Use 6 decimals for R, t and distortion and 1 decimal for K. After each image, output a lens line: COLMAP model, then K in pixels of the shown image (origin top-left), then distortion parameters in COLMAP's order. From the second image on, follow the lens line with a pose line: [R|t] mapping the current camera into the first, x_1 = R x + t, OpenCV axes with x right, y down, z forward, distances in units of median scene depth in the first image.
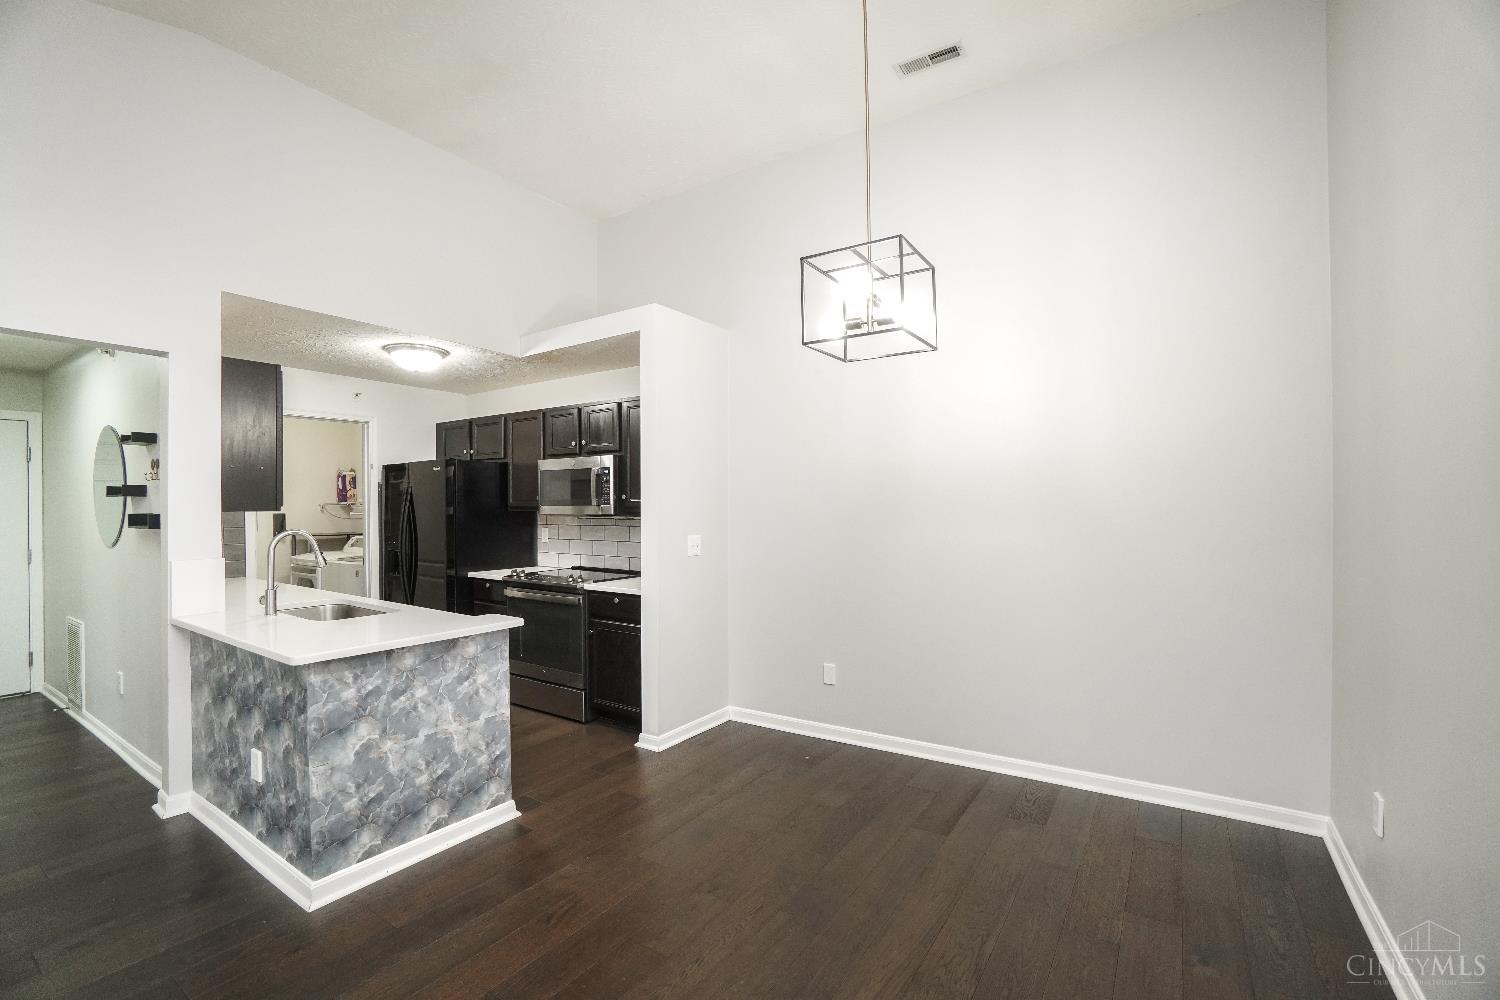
lens RADIAL K [[650.7, 0, 711.5], [0, 650.7, 518.6], [0, 0, 1]] dist [-0.004206, 0.001055]
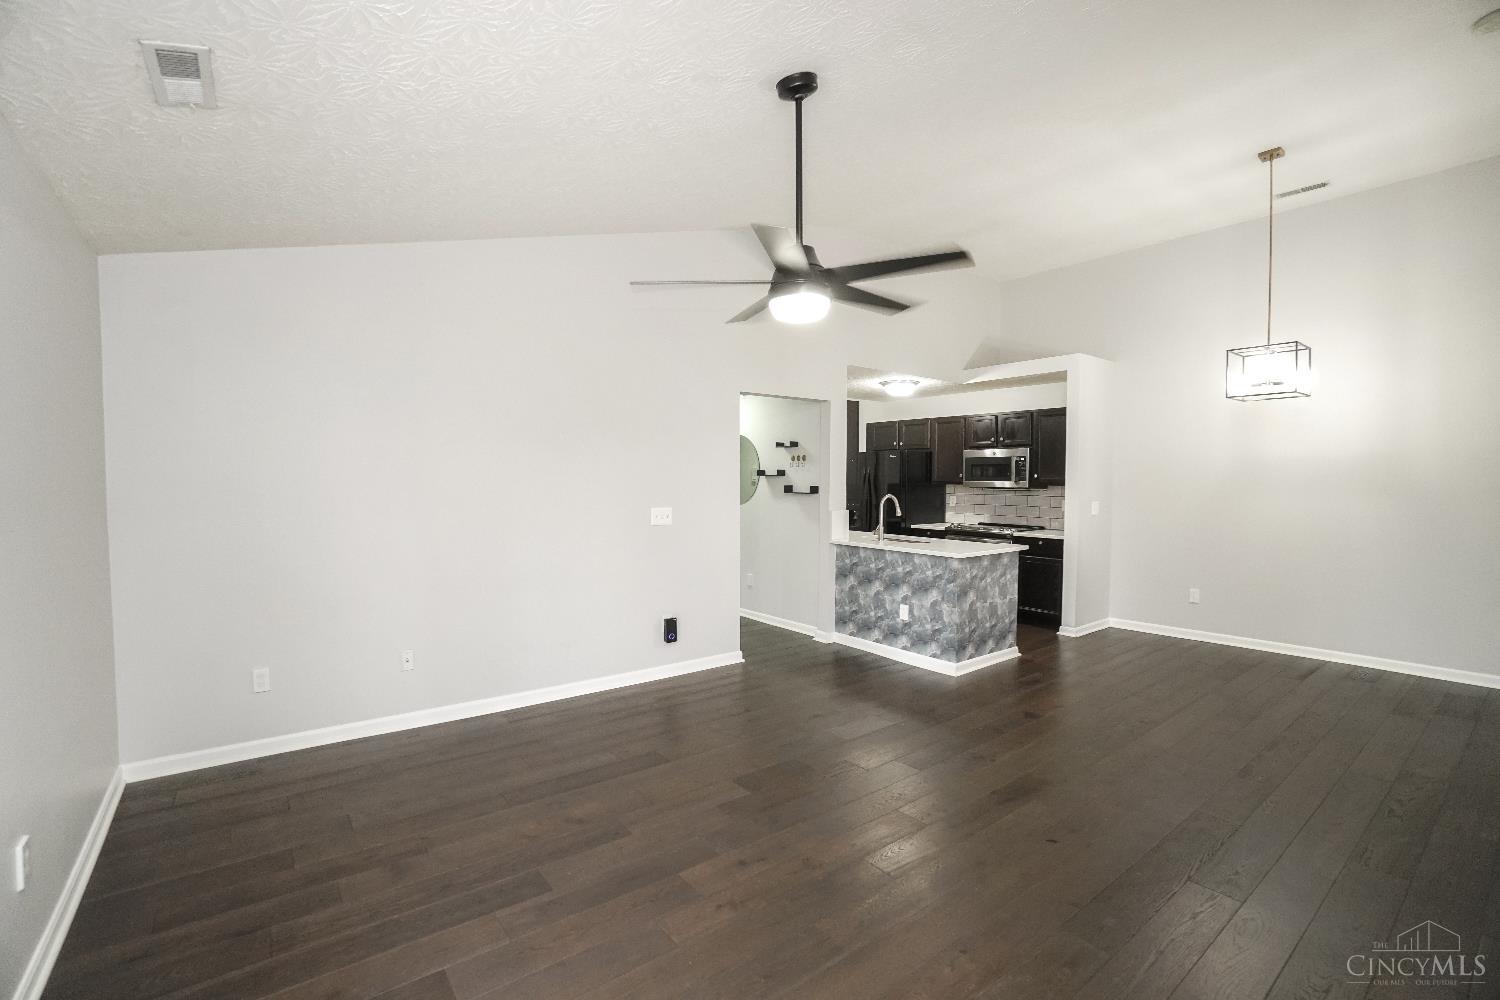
lens RADIAL K [[650.7, 0, 745.5], [0, 650.7, 513.3], [0, 0, 1]] dist [-0.004206, 0.001055]
pose [[0.965539, 0.014315, -0.259866, -0.599761], [-0.004791, 0.999295, 0.037247, 0.001725], [0.260216, -0.034719, 0.964926, -0.968440]]
